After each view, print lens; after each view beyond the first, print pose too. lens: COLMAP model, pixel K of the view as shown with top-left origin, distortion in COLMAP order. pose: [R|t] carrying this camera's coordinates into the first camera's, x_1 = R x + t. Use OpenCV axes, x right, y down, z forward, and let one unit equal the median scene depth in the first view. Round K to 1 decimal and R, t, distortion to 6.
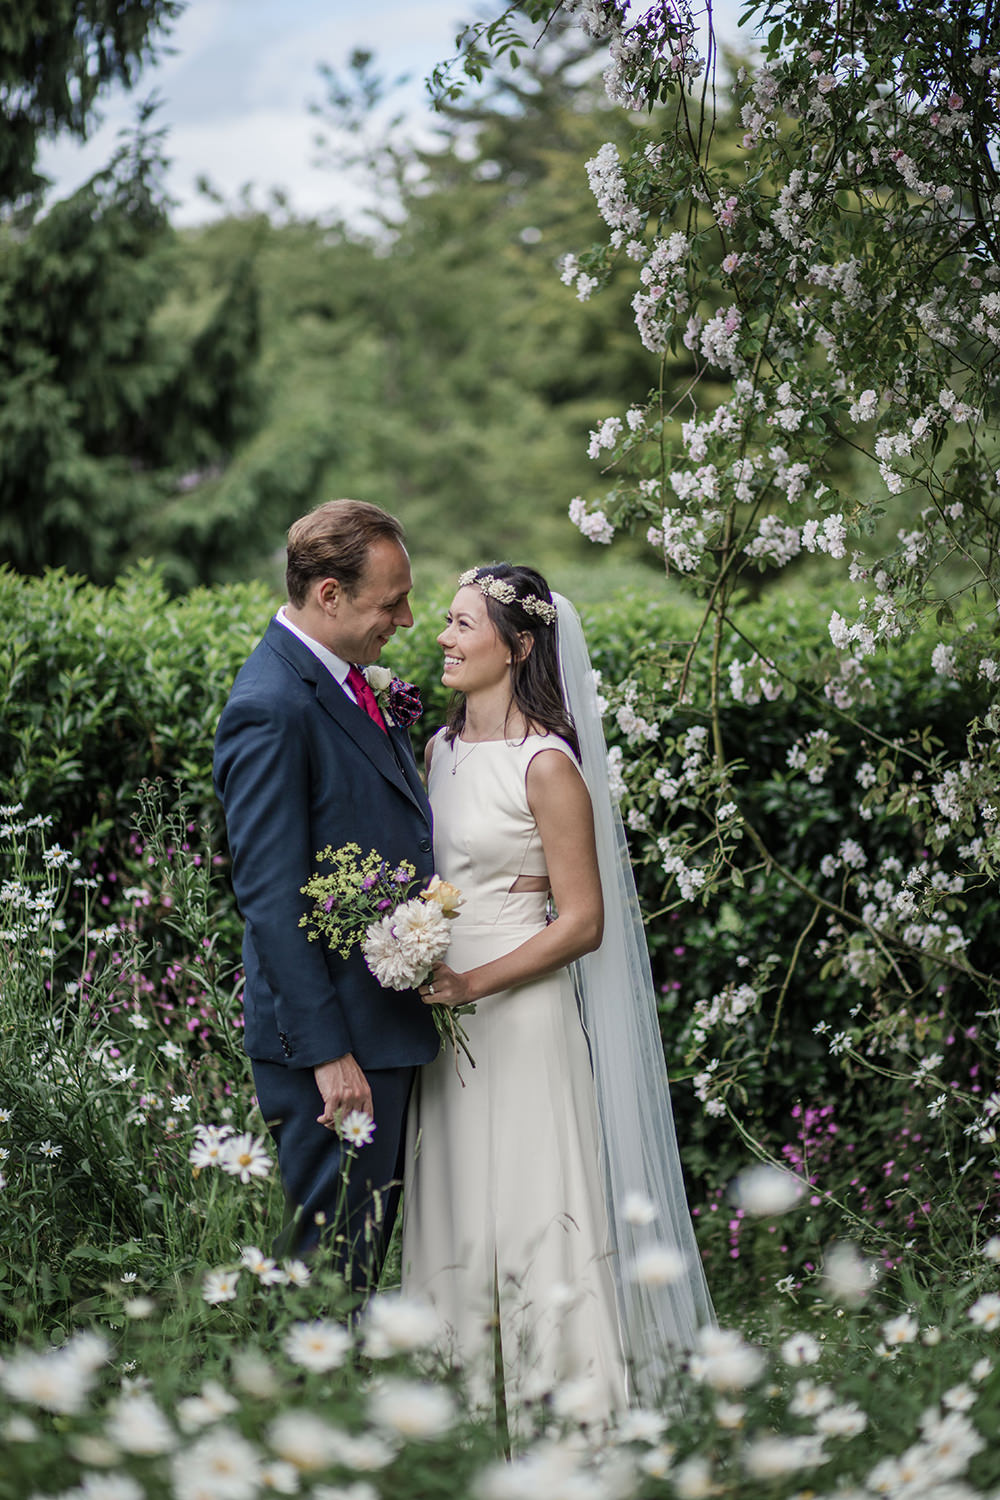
lens RADIAL K [[3626.7, 0, 499.9], [0, 3626.7, 750.7], [0, 0, 1]] dist [-0.081550, 0.000000]
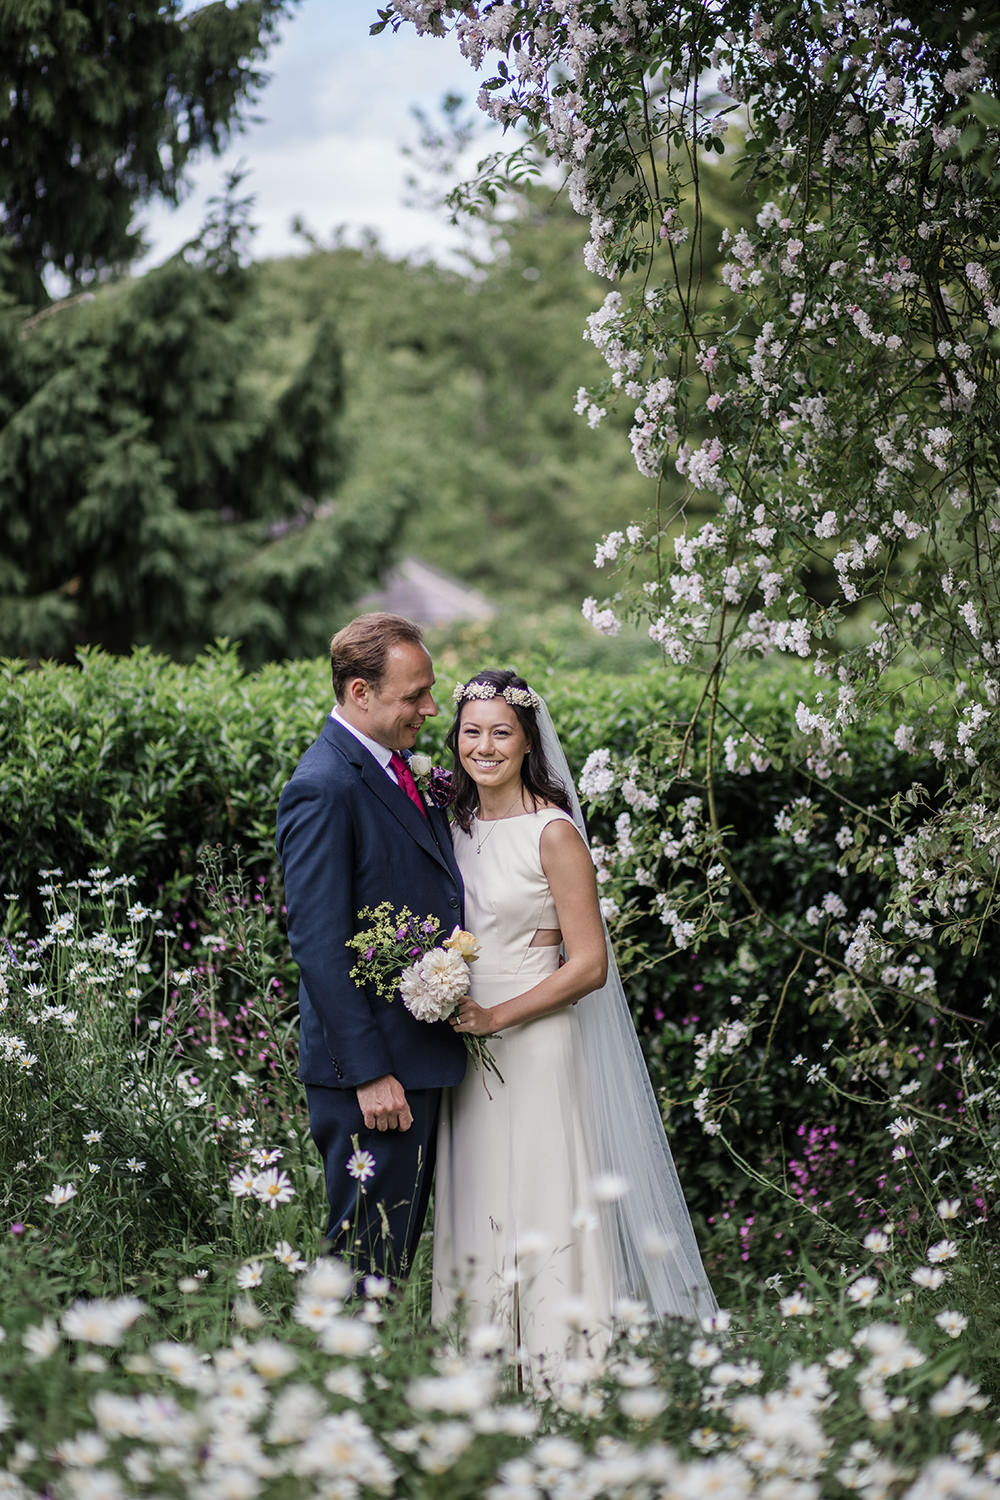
lens RADIAL K [[3626.7, 0, 499.8], [0, 3626.7, 748.7], [0, 0, 1]] dist [-0.081550, 0.000000]
pose [[0.999592, -0.005843, -0.027950, 0.021509], [0.005665, 0.999963, -0.006476, -0.012654], [0.027987, 0.006315, 0.999588, -0.132150]]
